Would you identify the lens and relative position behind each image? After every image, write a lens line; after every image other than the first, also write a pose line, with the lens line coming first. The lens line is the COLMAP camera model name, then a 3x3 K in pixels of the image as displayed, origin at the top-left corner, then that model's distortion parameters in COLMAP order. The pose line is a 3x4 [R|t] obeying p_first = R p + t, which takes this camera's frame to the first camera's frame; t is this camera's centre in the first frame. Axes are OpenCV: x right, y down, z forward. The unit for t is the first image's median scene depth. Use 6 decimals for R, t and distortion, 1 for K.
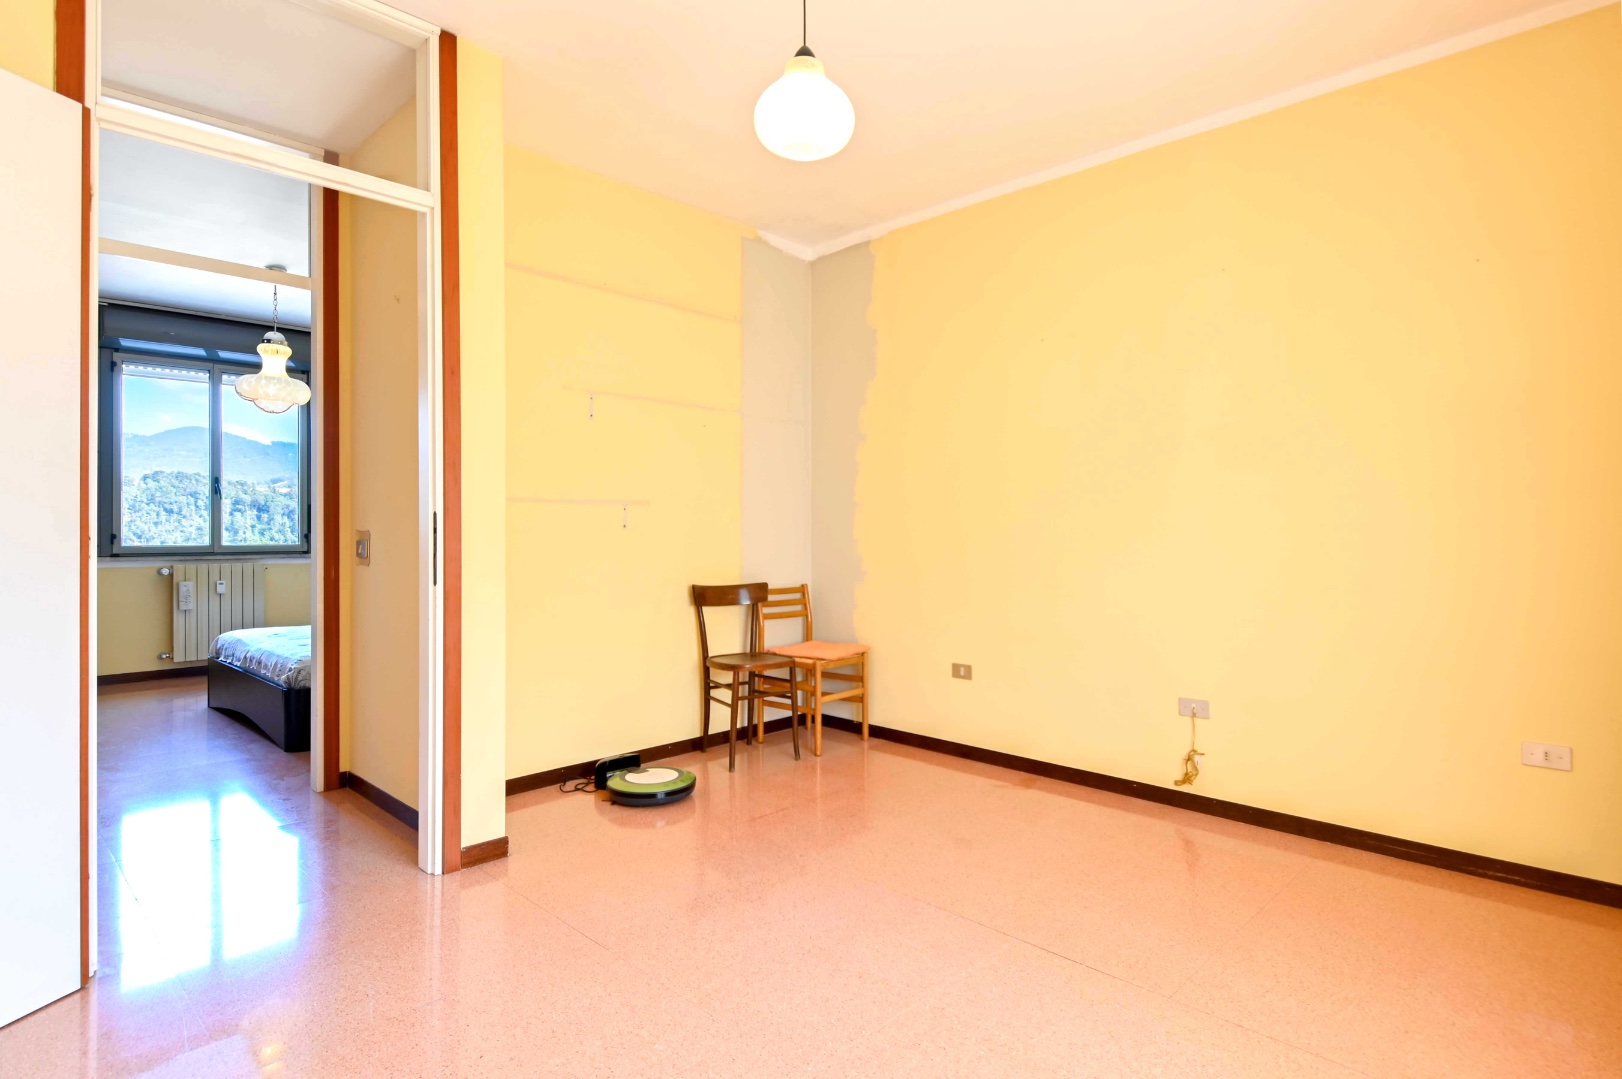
lens RADIAL K [[874.8, 0, 803.6], [0, 874.8, 524.0], [0, 0, 1]] dist [0.007651, -0.003581]
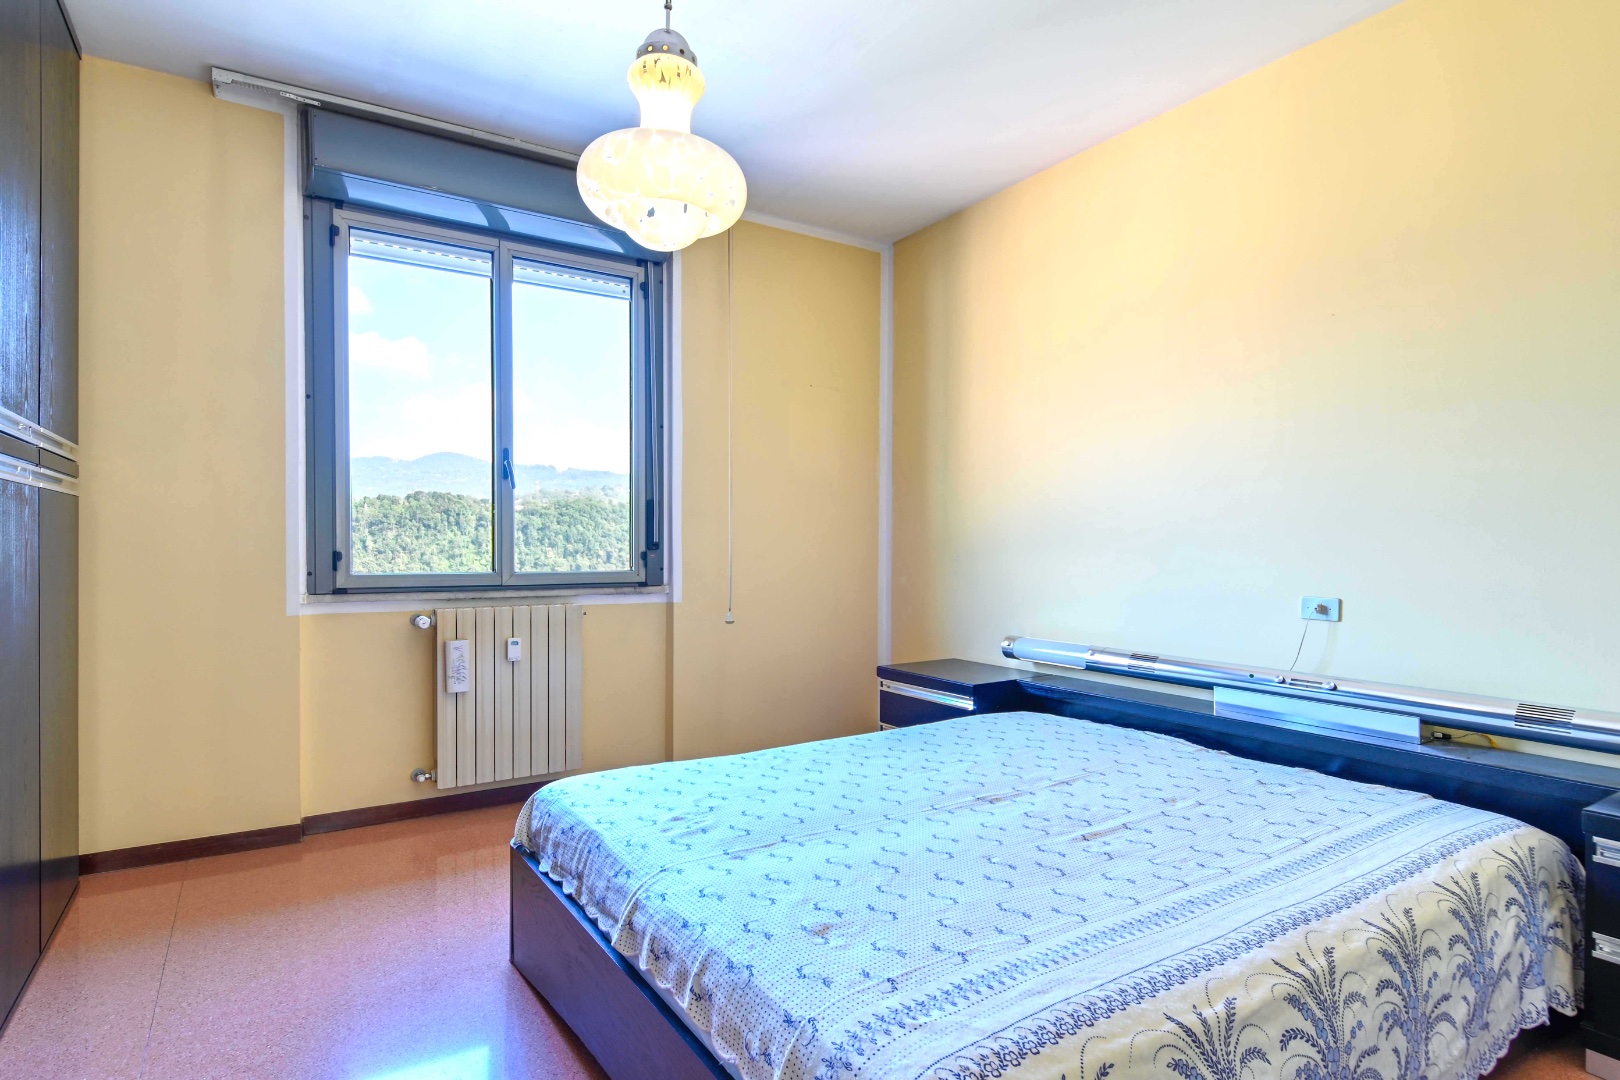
lens RADIAL K [[873.7, 0, 825.6], [0, 873.7, 548.1], [0, 0, 1]] dist [0.007651, -0.003581]
pose [[0.980288, 0.002254, -0.197562, -0.372431], [0.000091, 0.999930, 0.011859, 0.002711], [0.197575, -0.011643, 0.980219, 0.513106]]
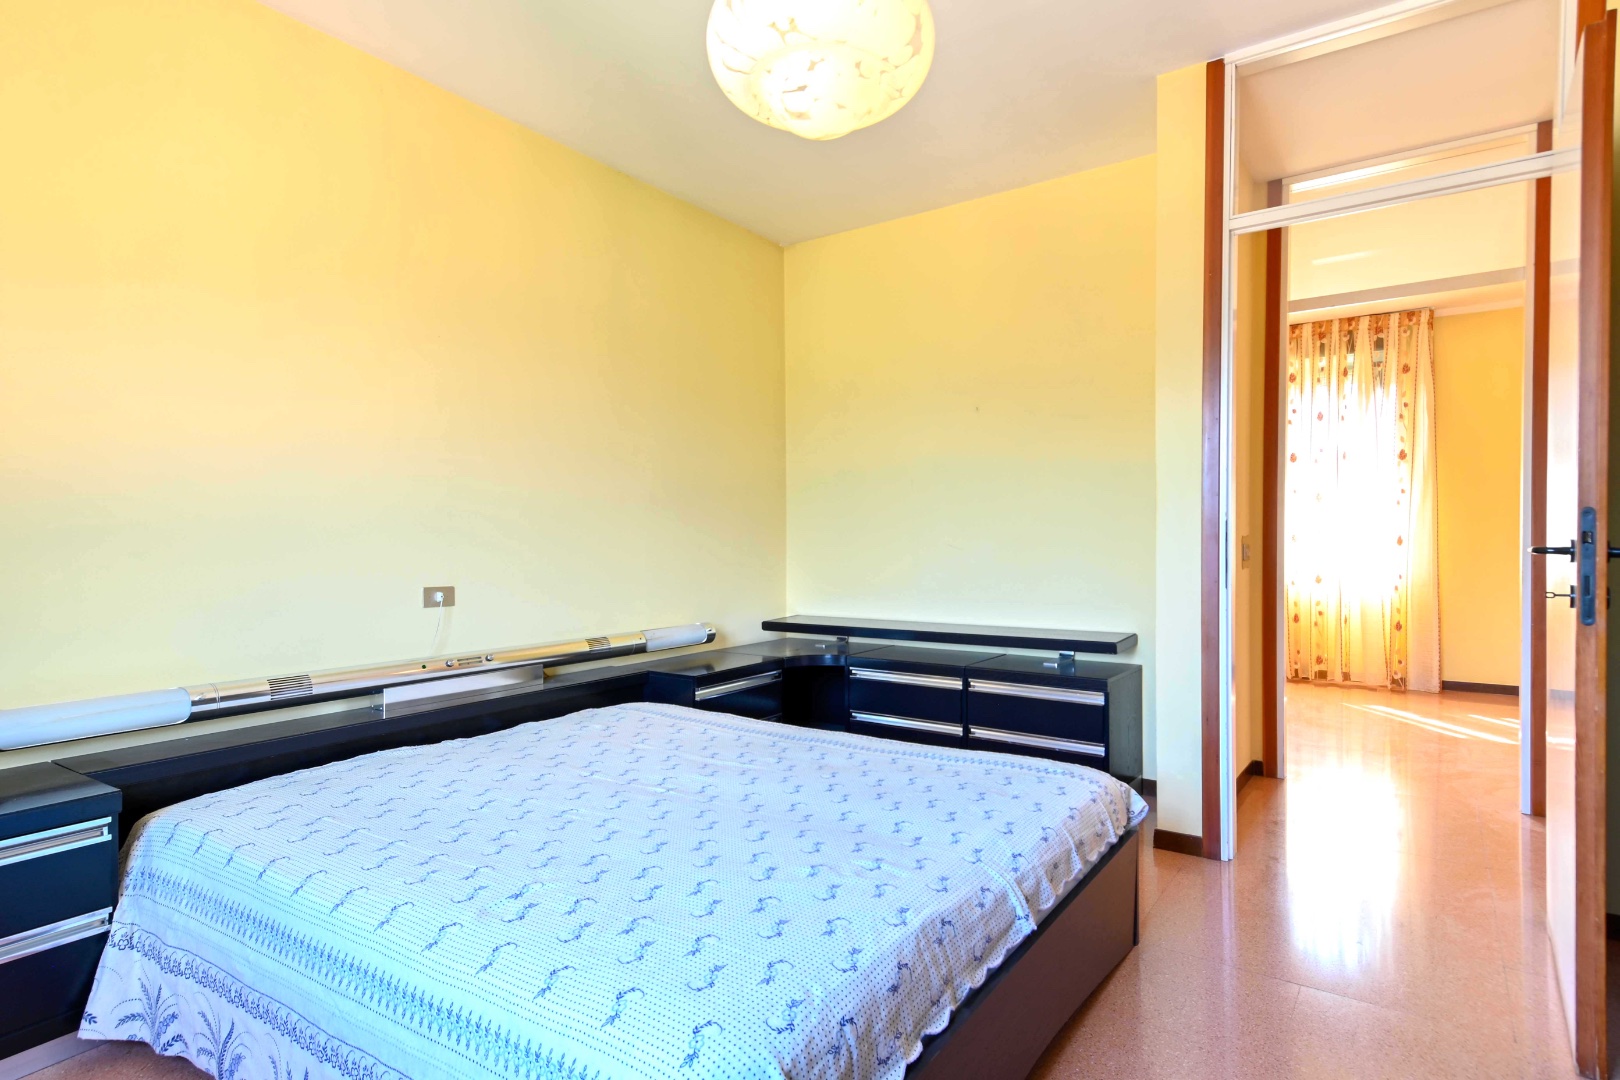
lens RADIAL K [[873.7, 0, 819.3], [0, 873.7, 539.2], [0, 0, 1]] dist [0.007651, -0.003581]
pose [[-0.190430, -0.006893, 0.981677, -0.861238], [0.006415, 0.999945, 0.008266, 0.003562], [-0.981680, 0.007872, -0.190376, 0.995217]]
